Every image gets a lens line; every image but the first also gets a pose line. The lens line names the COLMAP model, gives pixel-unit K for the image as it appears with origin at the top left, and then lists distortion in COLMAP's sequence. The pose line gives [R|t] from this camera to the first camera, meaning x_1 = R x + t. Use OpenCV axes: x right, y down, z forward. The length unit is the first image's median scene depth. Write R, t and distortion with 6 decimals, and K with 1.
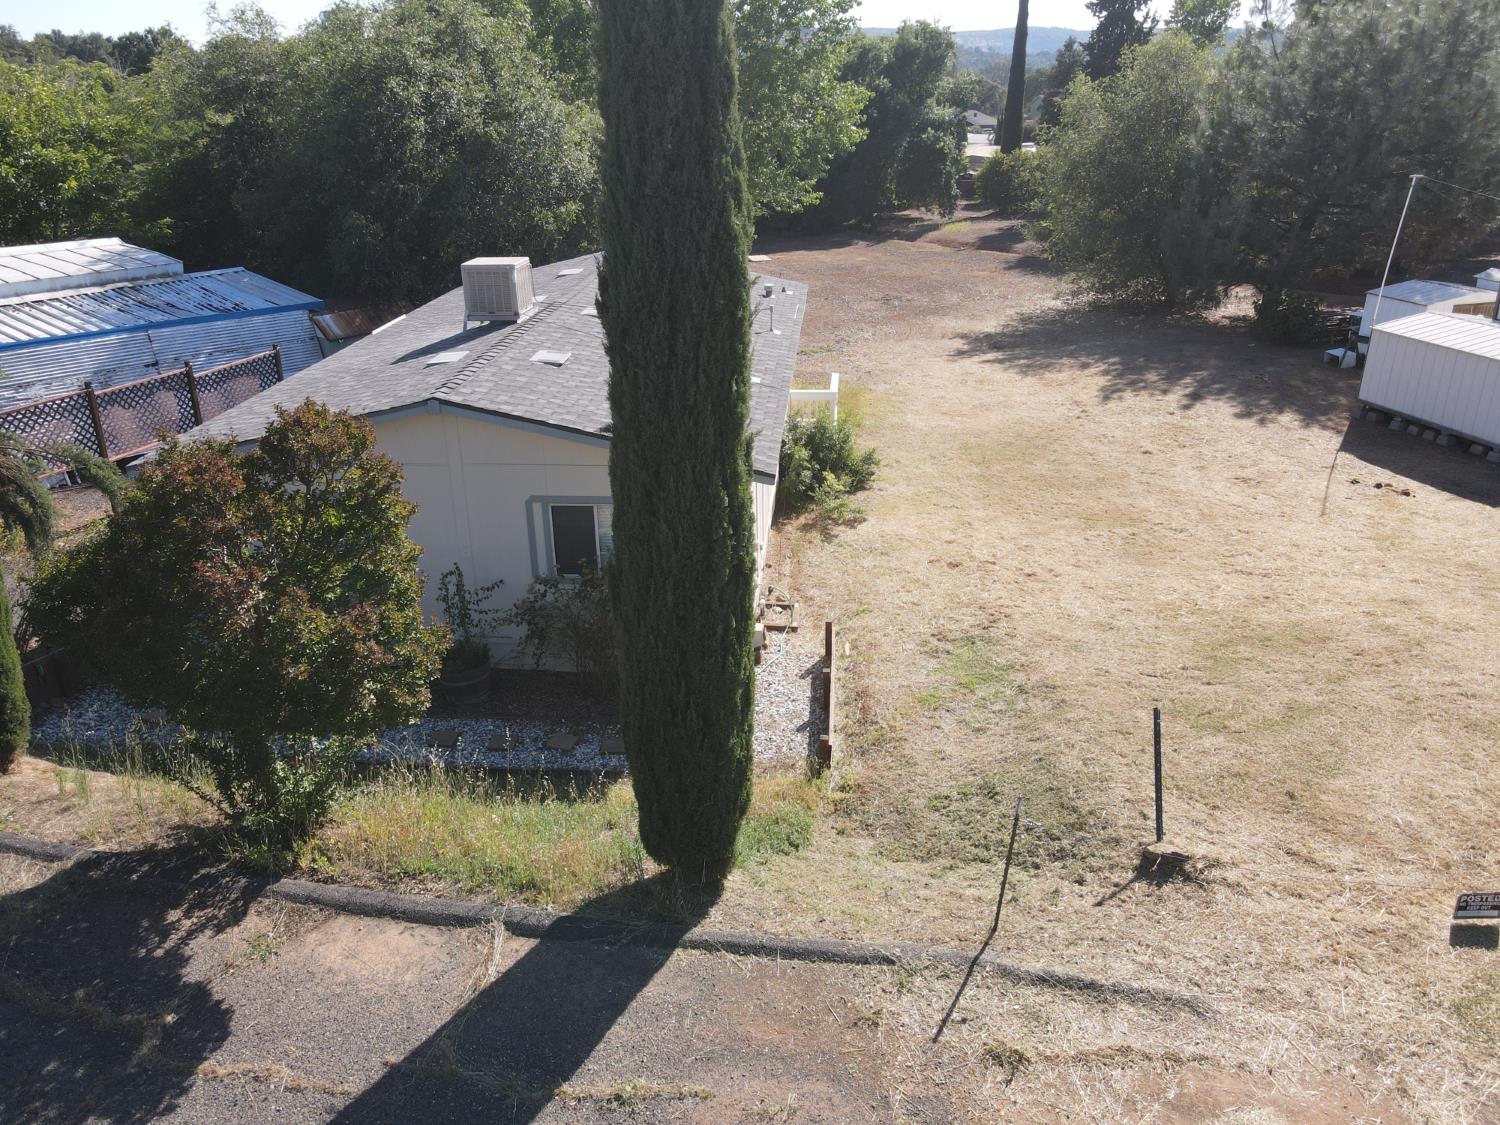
lens RADIAL K [[1088.3, 0, 742.2], [0, 1088.3, 544.0], [0, 0, 1]] dist [-0.000790, 0.032262]
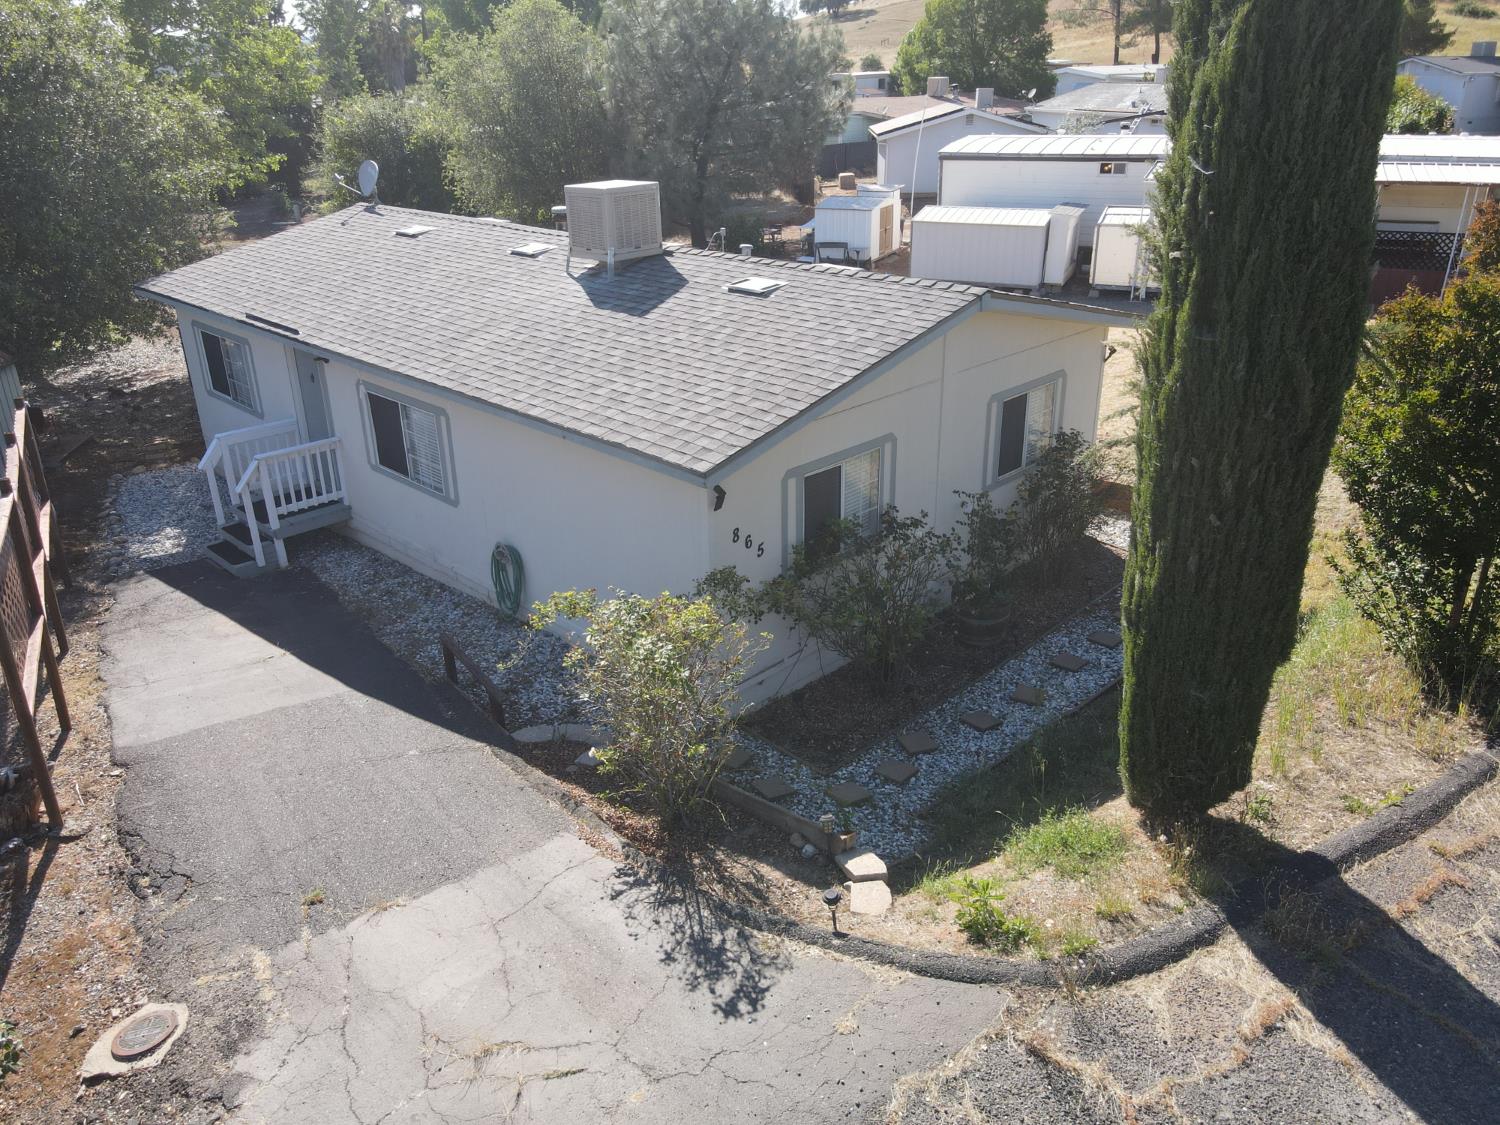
lens RADIAL K [[1088.3, 0, 742.2], [0, 1088.3, 544.0], [0, 0, 1]] dist [-0.000790, 0.032262]
pose [[0.644324, -0.298597, 0.704050, -1.075992], [0.301138, 0.945309, 0.125327, -0.111462], [-0.702967, 0.131265, 0.699004, 0.555285]]
